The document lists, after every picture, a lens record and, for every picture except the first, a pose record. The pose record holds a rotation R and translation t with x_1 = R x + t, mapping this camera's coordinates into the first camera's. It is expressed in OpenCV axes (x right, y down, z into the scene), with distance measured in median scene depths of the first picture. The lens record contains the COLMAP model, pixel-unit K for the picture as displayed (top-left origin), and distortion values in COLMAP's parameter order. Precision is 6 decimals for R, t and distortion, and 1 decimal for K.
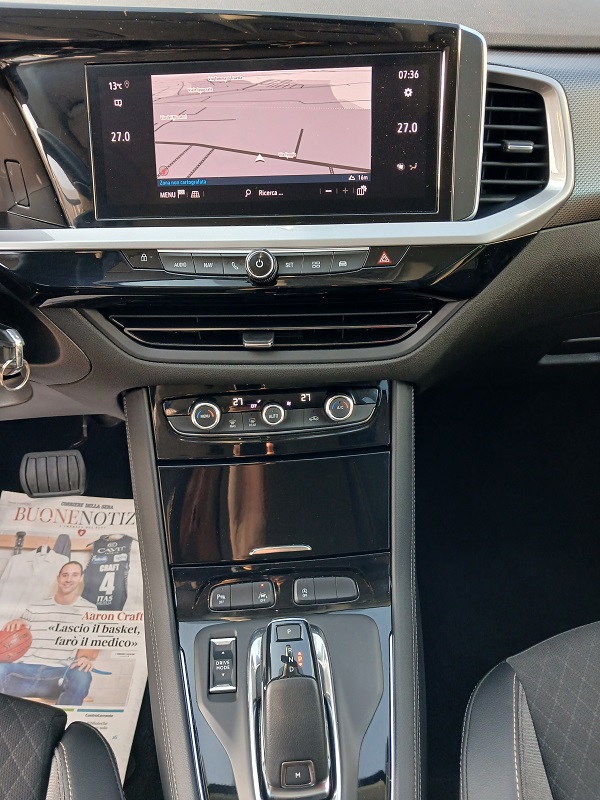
lens RADIAL K [[641.4, 0, 296.7], [0, 641.4, 398.9], [0, 0, 1]] dist [-0.000721, -0.004120]
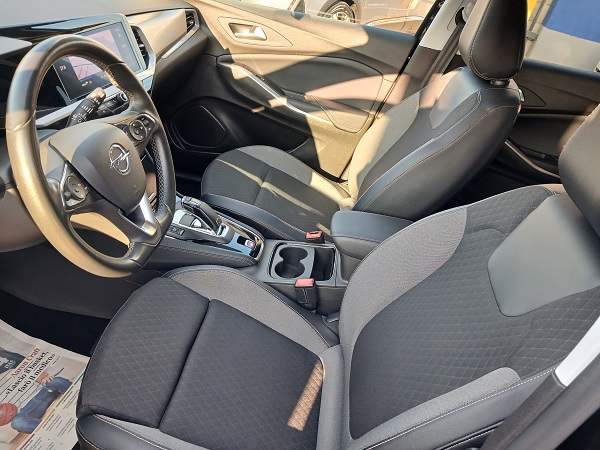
lens RADIAL K [[472.8, 0, 303.1], [0, 472.8, 227.4], [0, 0, 1]] dist [0.010517, -0.004330]
pose [[0.185817, -0.496613, 0.847849, -2.048478], [0.444978, 0.811853, 0.378006, -0.175032], [-0.876052, 0.307034, 0.371838, -0.371990]]
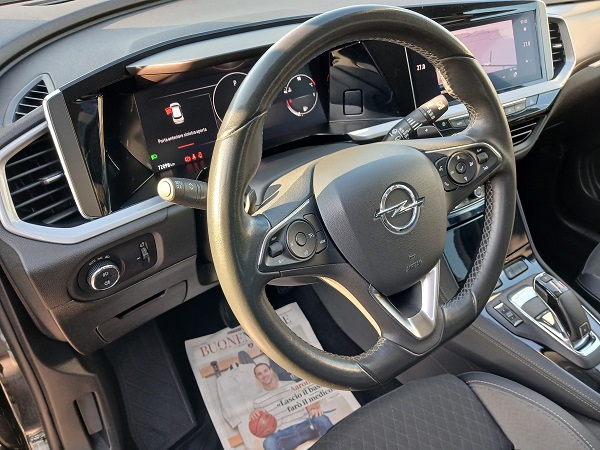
lens RADIAL K [[484.7, 0, 300.0], [0, 484.7, 225.0], [0, 0, 1]] dist [-0.006779, -0.007634]
pose [[0.865848, -0.284824, 0.411317, -1.352512], [0.303639, 0.952568, 0.020443, -0.089661], [-0.397630, 0.107191, 0.911263, -0.158437]]
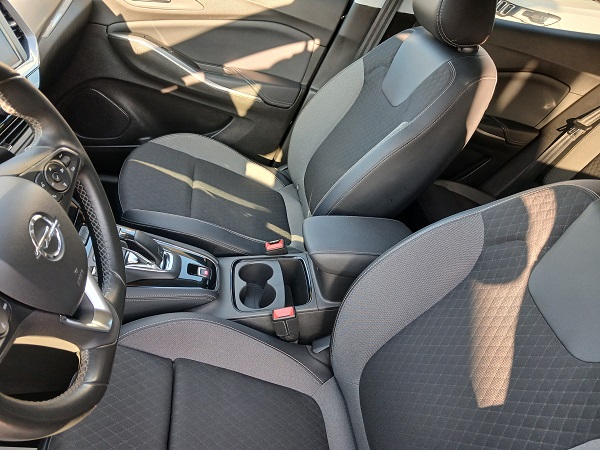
lens RADIAL K [[475.8, 0, 300.1], [0, 475.8, 226.7], [0, 0, 1]] dist [-0.003127, 0.004990]
pose [[-0.063519, -0.586564, 0.807408, -1.570584], [0.440845, 0.709336, 0.549998, -0.356734], [-0.895333, 0.390877, 0.213528, -0.041692]]
